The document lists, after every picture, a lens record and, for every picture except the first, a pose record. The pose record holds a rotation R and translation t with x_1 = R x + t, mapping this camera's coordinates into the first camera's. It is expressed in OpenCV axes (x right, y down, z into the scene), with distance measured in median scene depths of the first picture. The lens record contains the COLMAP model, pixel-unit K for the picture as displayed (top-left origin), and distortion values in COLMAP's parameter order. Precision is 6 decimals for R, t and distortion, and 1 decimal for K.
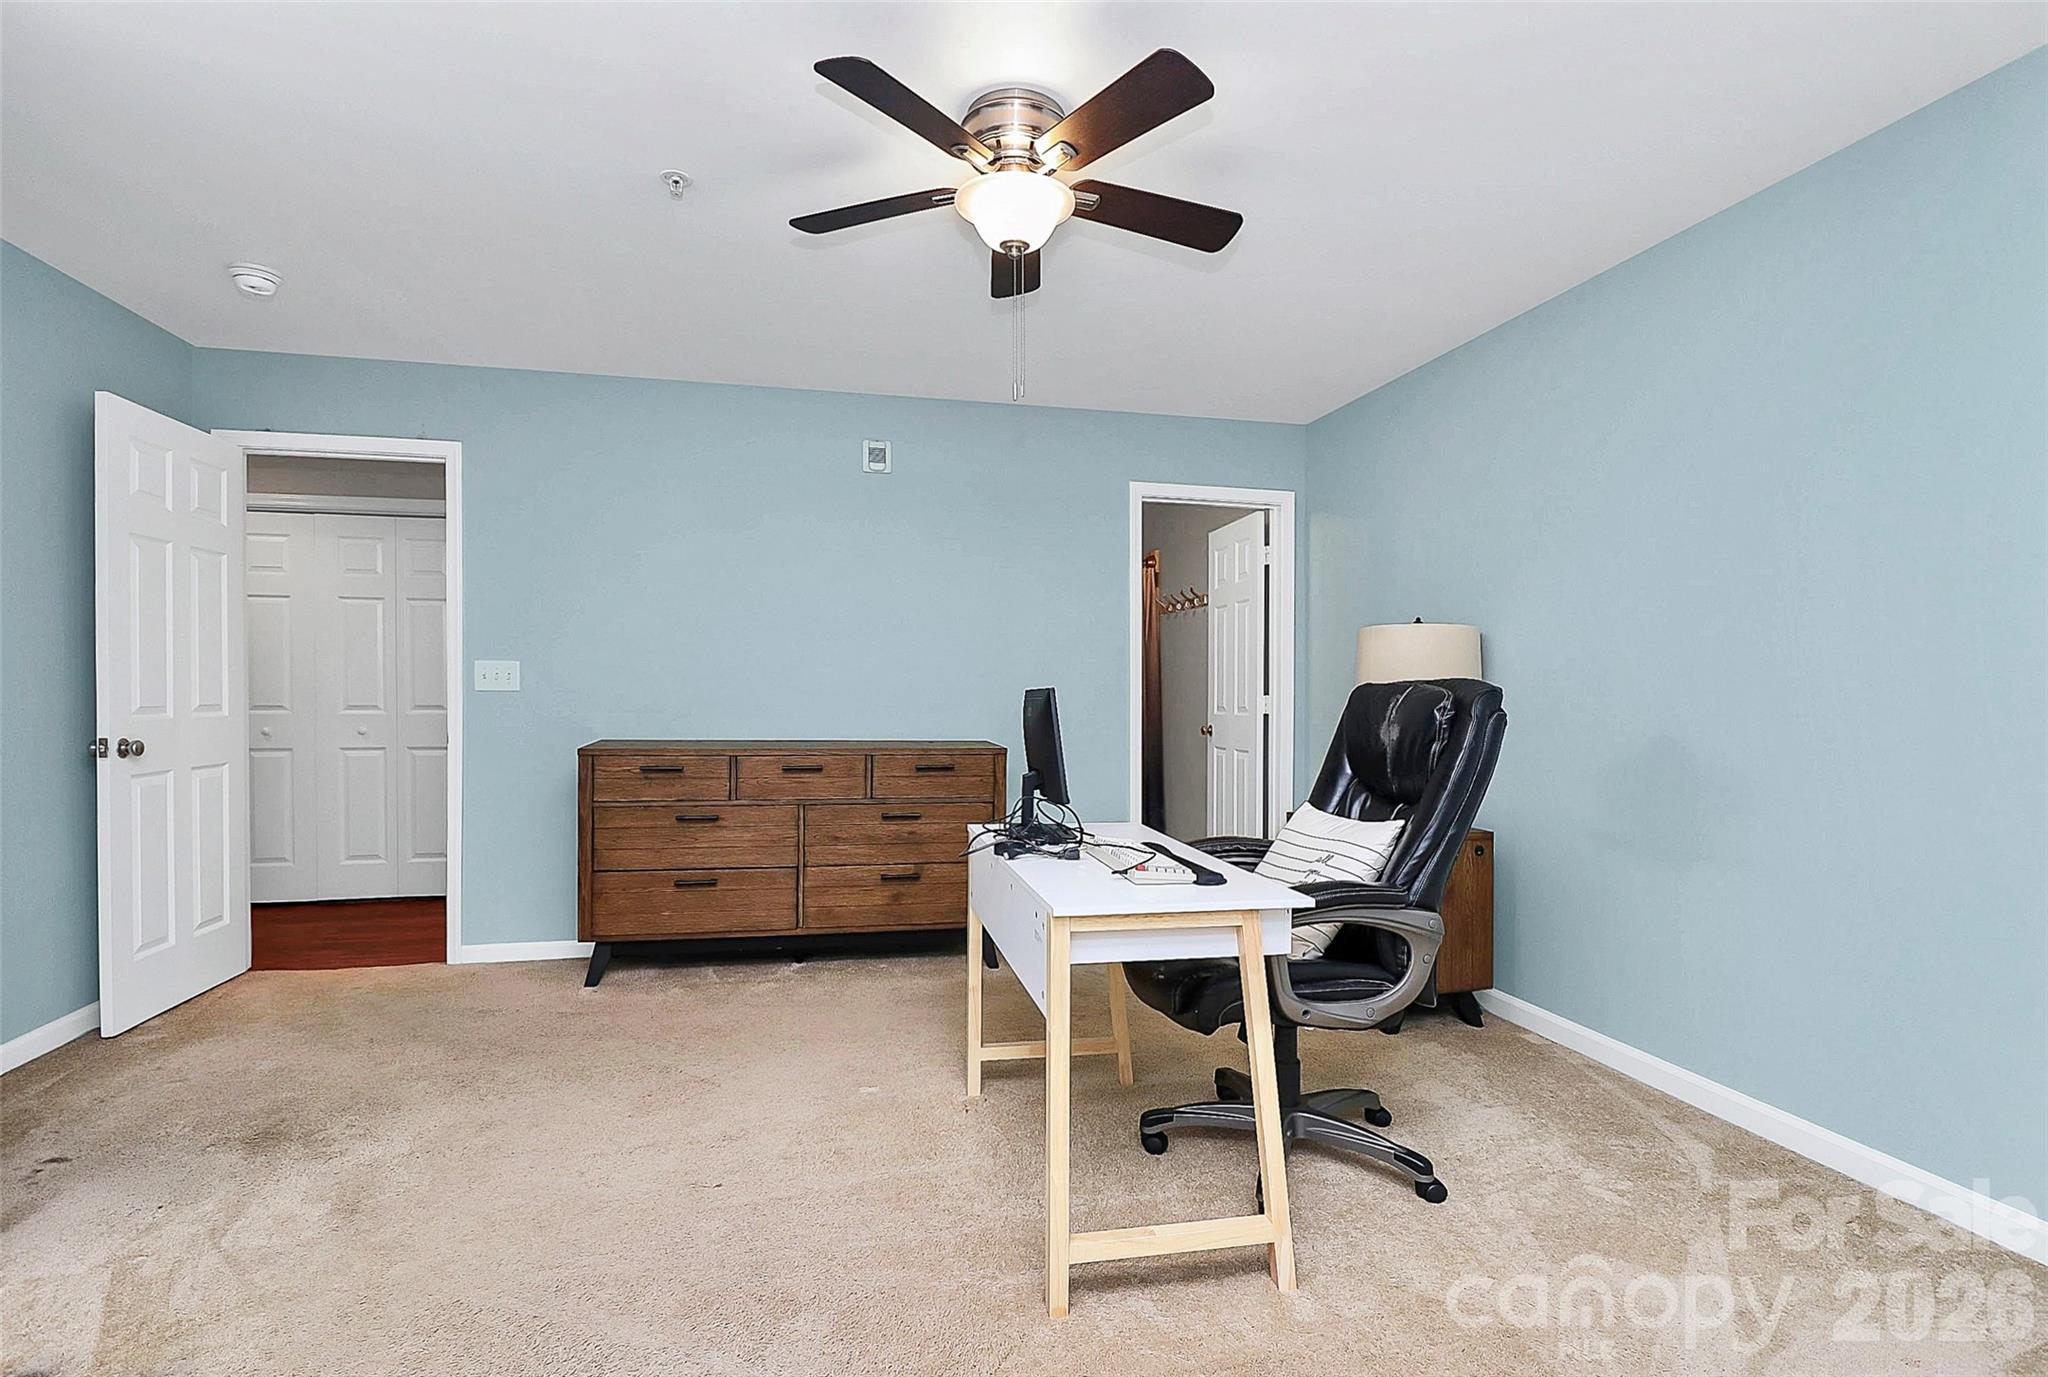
lens RADIAL K [[1017.5, 0, 1024.4], [0, 1017.5, 728.1], [0, 0, 1]] dist [-0.014037, -0.001751]
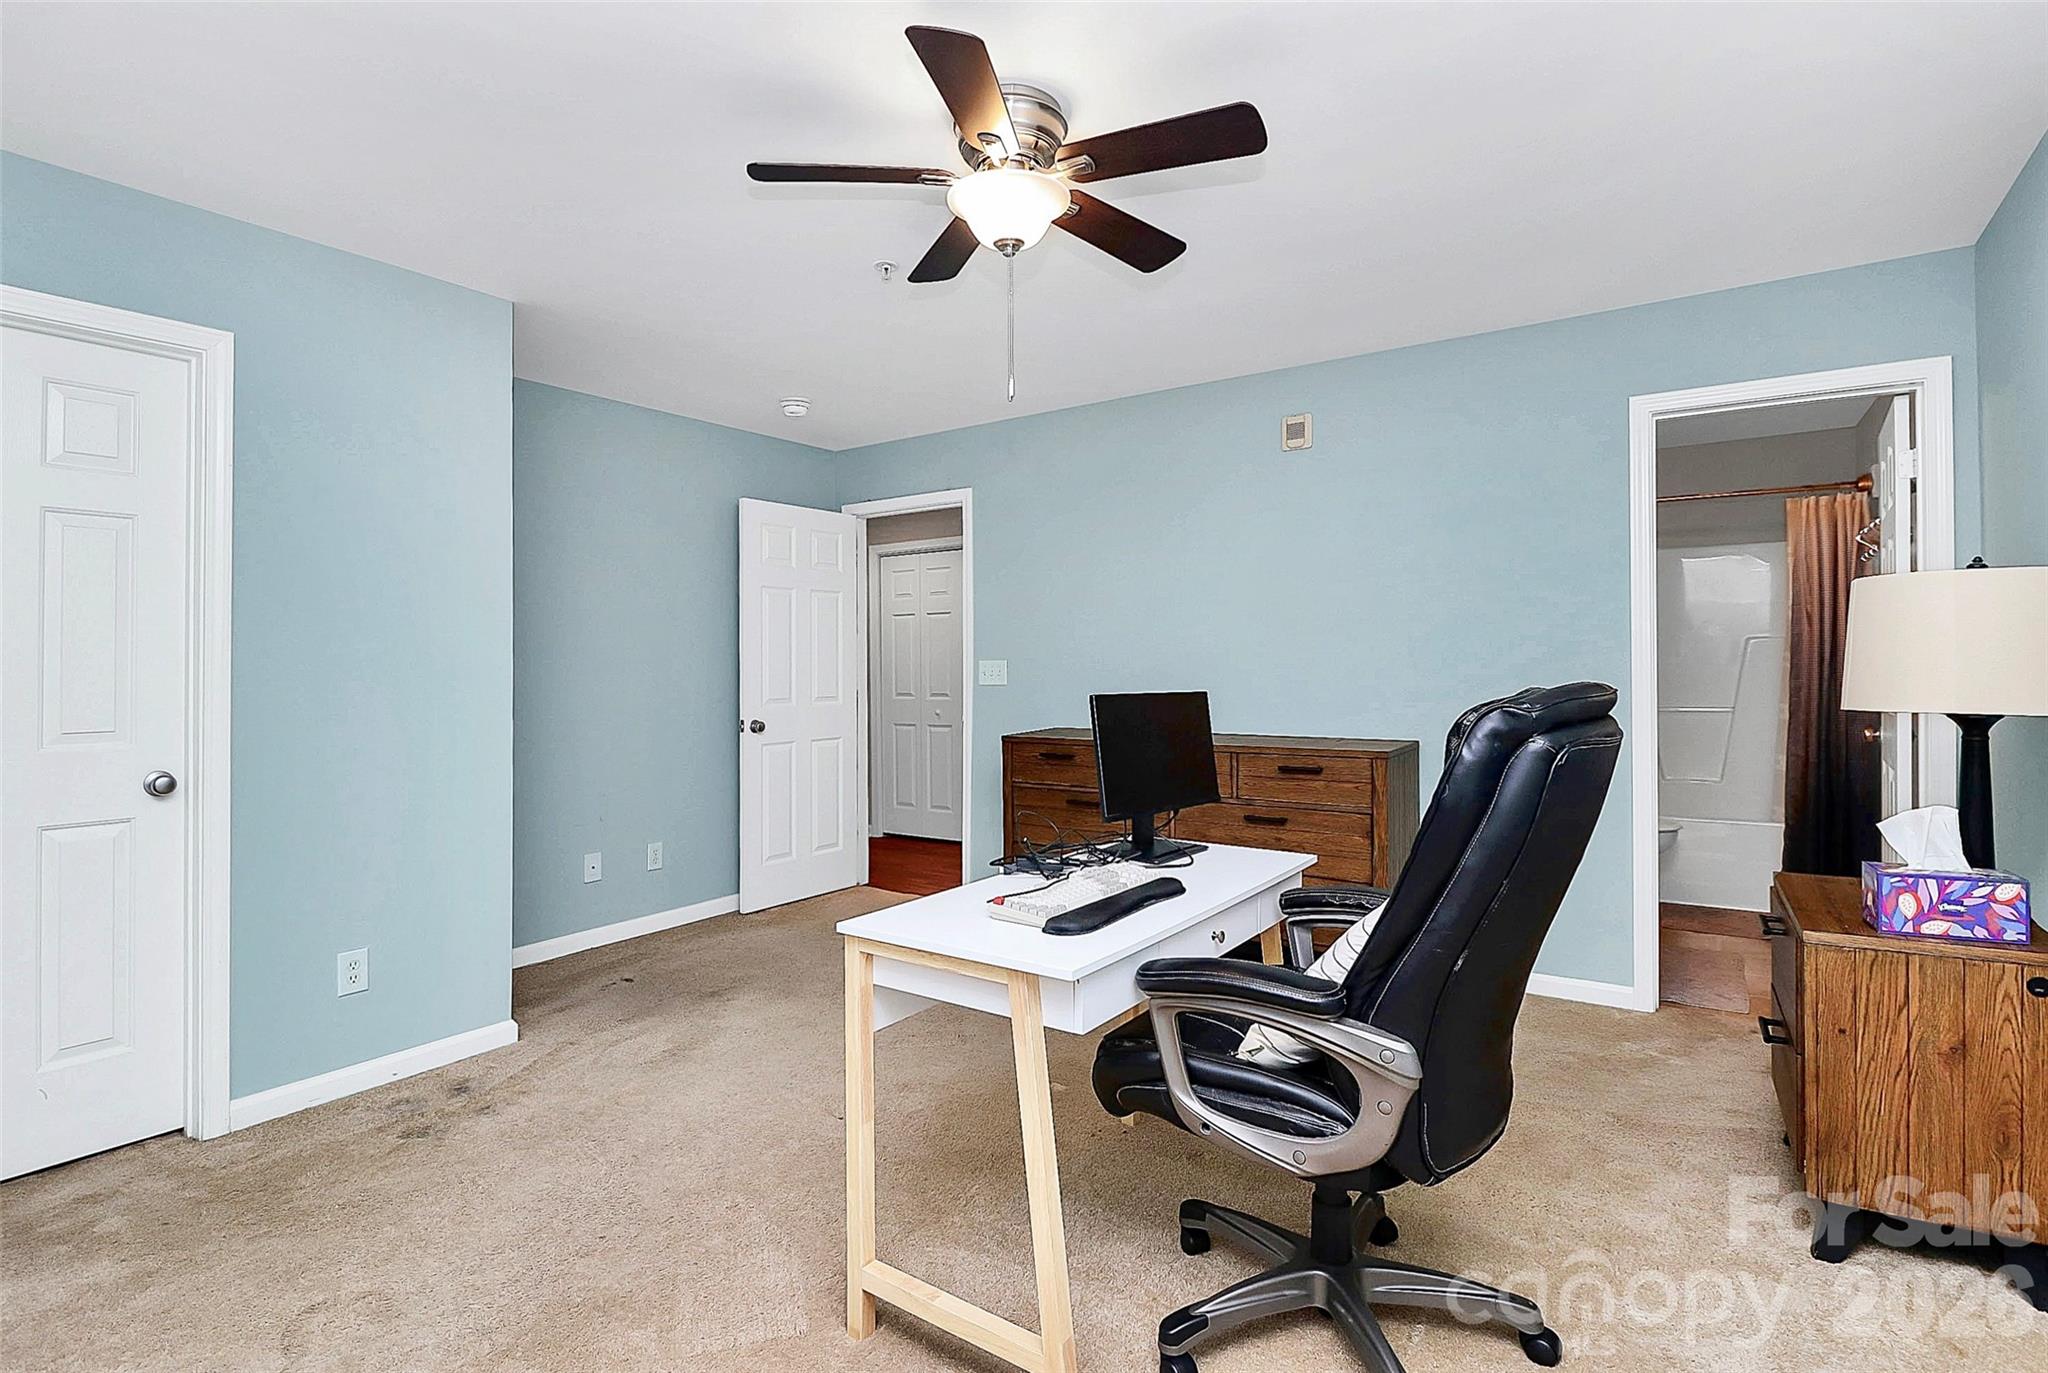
lens RADIAL K [[1026.0, 0, 1050.2], [0, 1026.0, 675.5], [0, 0, 1]] dist [0.003474, -0.017861]
pose [[0.667965, -0.008426, -0.744145, 0.482769], [-0.011337, 0.999705, -0.021496, -0.024839], [0.744106, 0.022795, 0.667672, 0.244551]]
